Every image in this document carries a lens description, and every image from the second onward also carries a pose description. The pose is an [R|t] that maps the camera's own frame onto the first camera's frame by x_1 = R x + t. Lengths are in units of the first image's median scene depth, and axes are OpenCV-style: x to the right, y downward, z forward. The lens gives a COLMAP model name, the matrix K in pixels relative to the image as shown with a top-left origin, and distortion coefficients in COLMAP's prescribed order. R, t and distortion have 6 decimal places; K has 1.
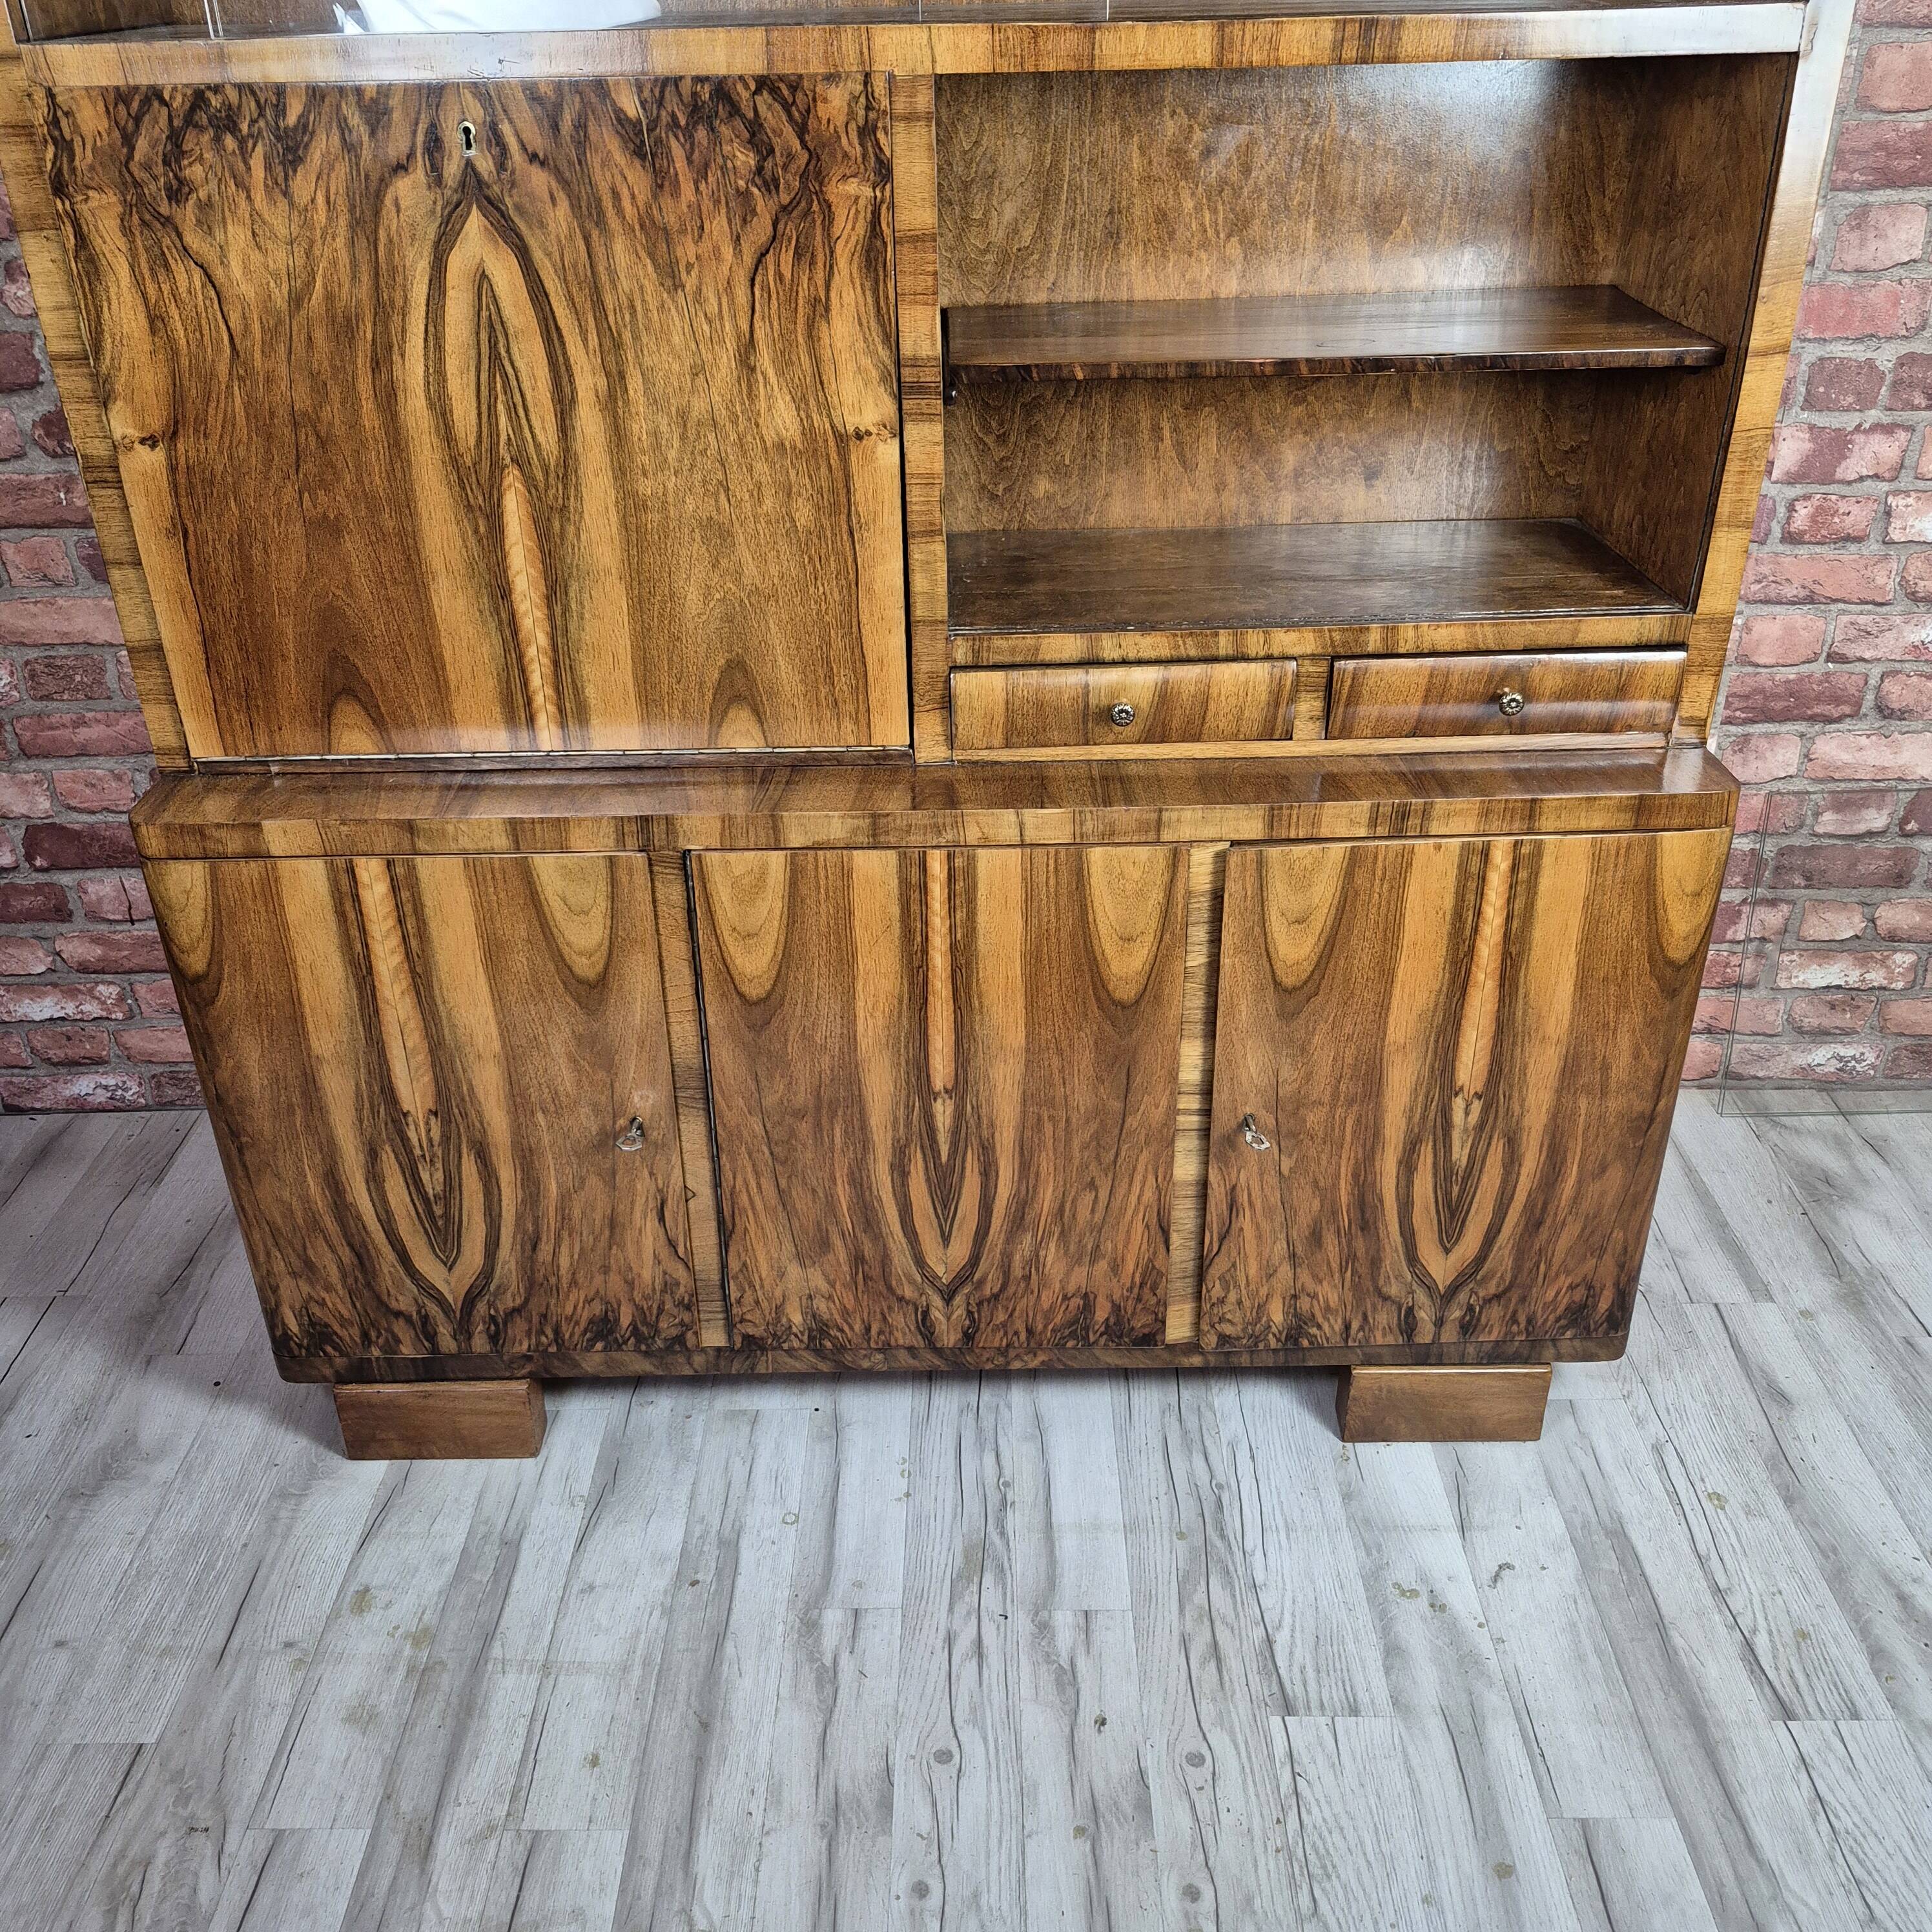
lens RADIAL K [[1803.2, 0, 943.3], [0, 1803.2, 965.3], [0, 0, 1]] dist [0.147348, -0.239706]
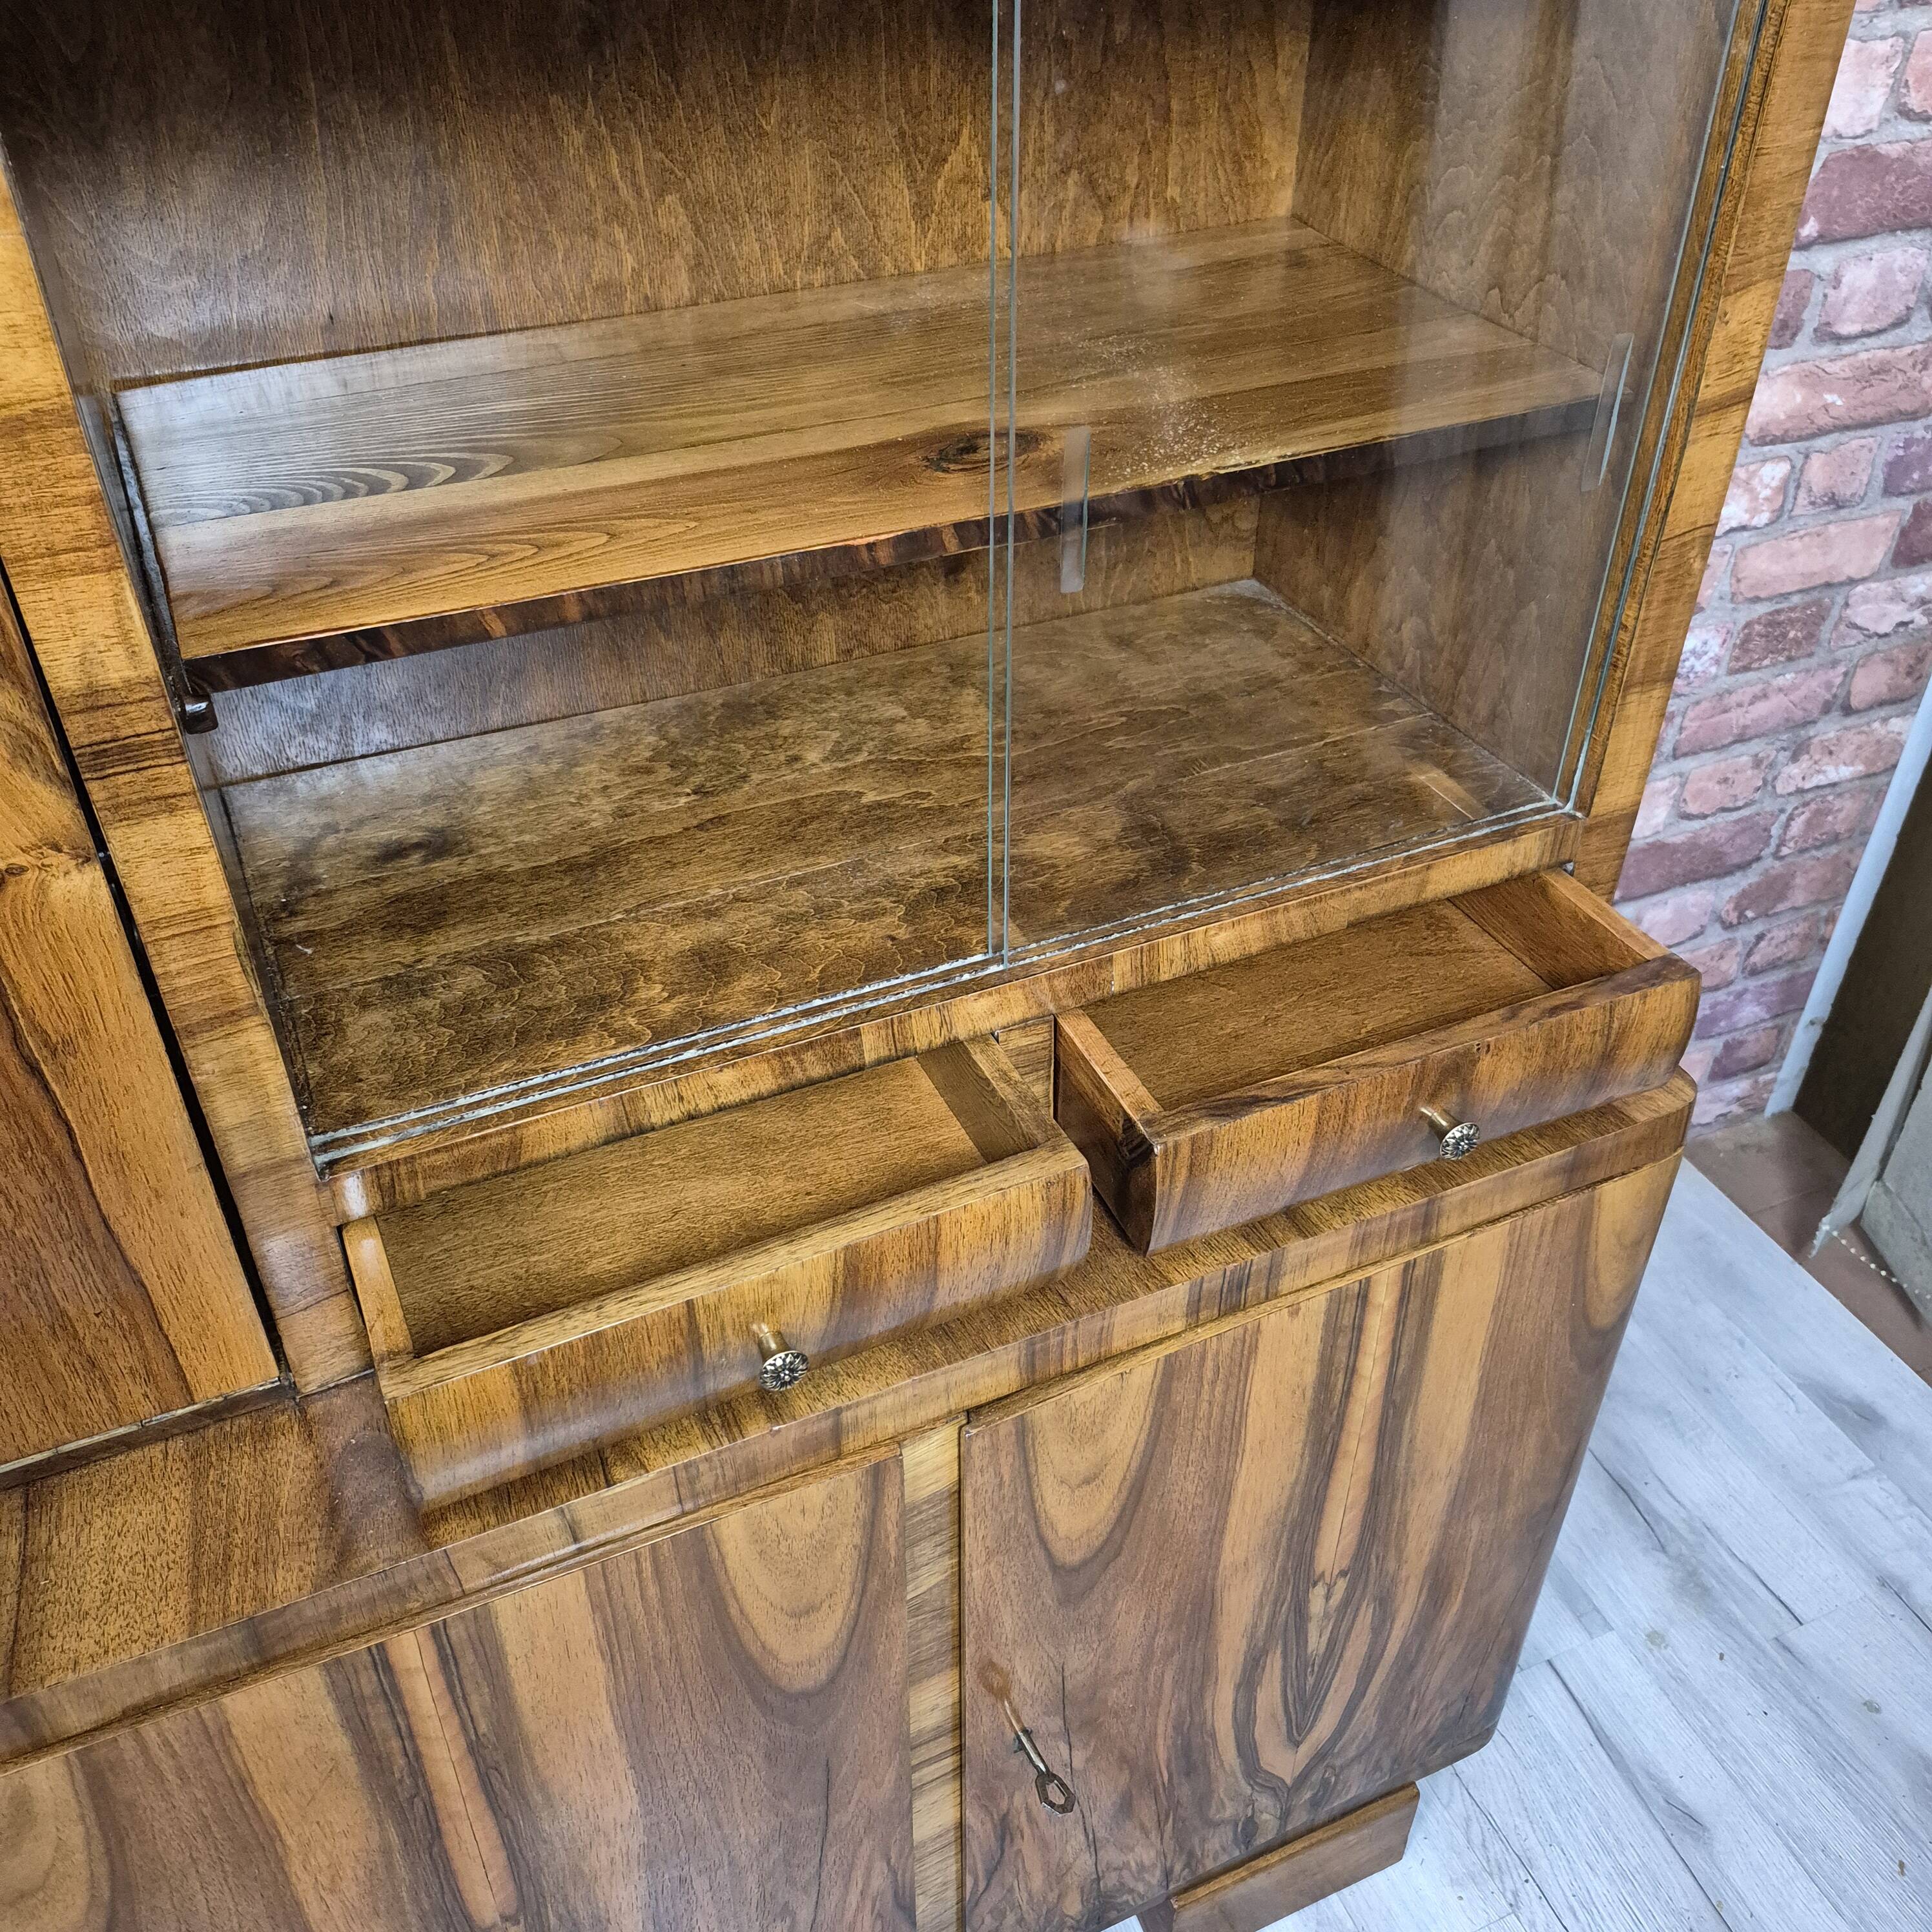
lens RADIAL K [[1829.3, 0, 966.0], [0, 1829.3, 966.0], [0, 0, 1]] dist [0.134414, -0.247099]
pose [[0.911093, -0.235796, 0.338097, 0.006094], [0.182967, 0.966335, 0.180888, -0.285756], [-0.369368, -0.102945, 0.923564, 0.497945]]
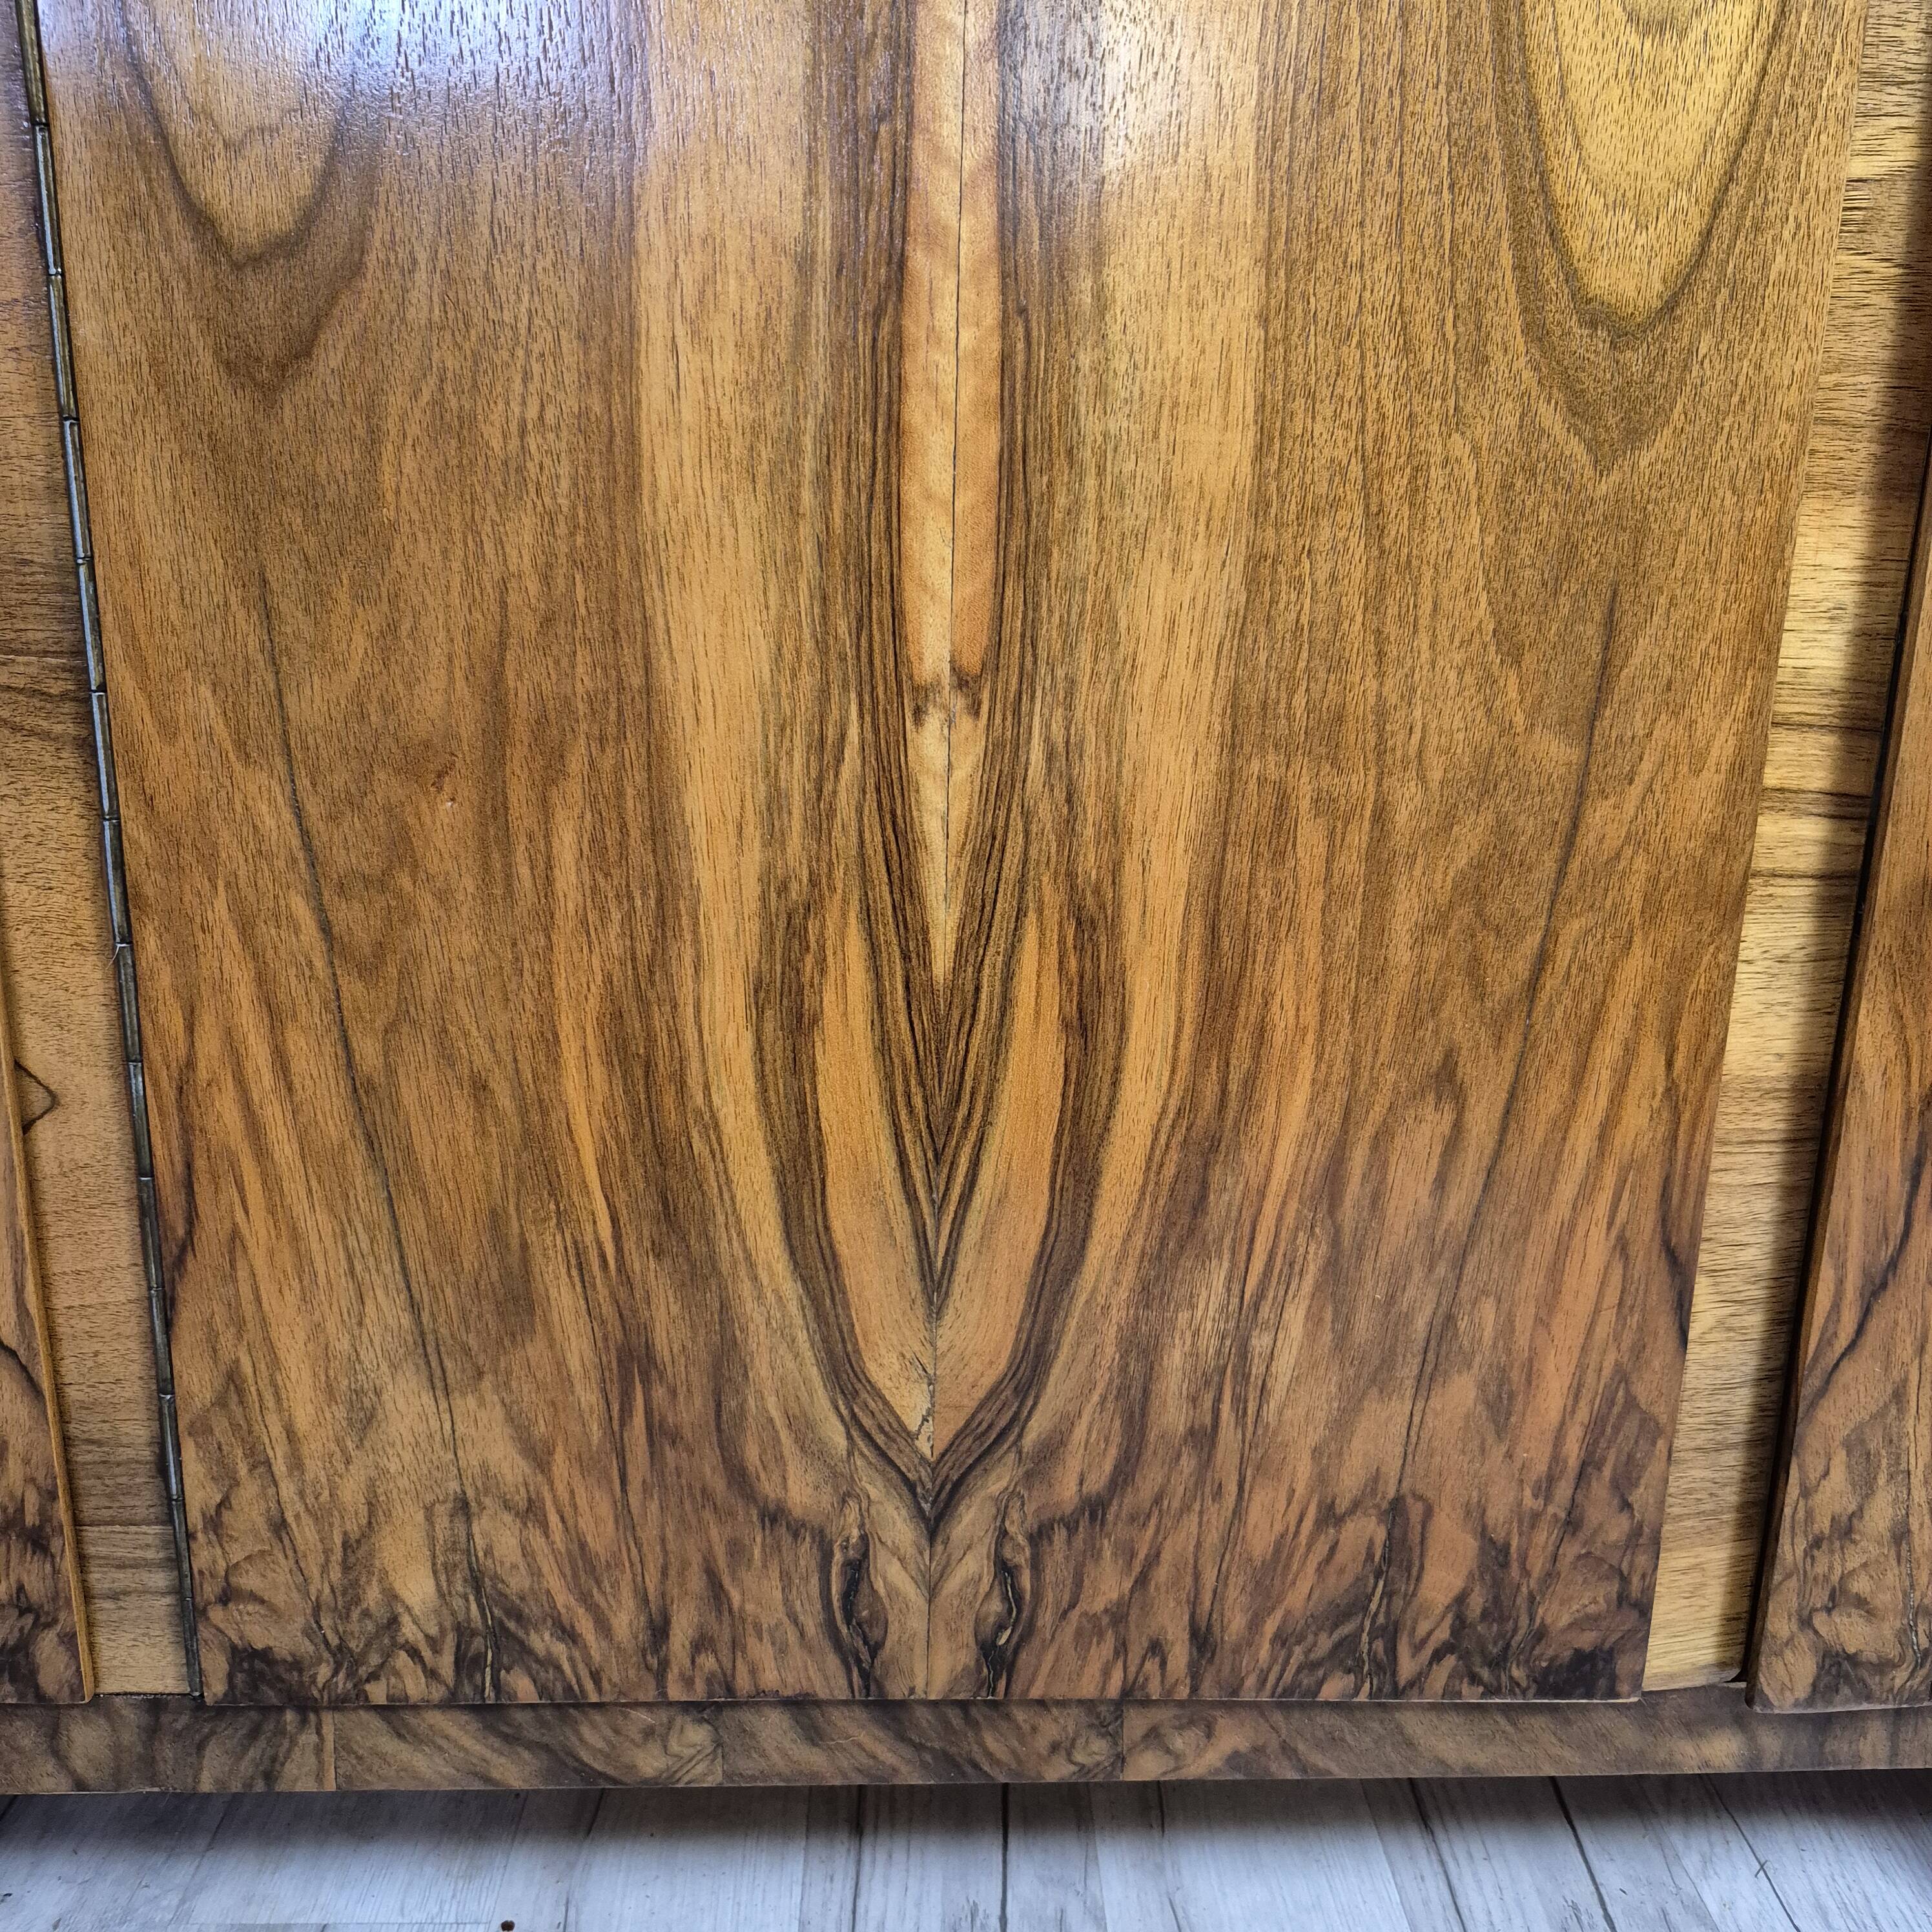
lens RADIAL K [[1793.7, 0, 966.0], [0, 1793.7, 966.0], [0, 0, 1]] dist [0.106928, -0.184325]
pose [[0.998290, 0.026744, 0.051978, -0.011164], [-0.013379, 0.970133, -0.242206, 0.188751], [-0.056903, 0.241096, 0.968832, 0.773979]]
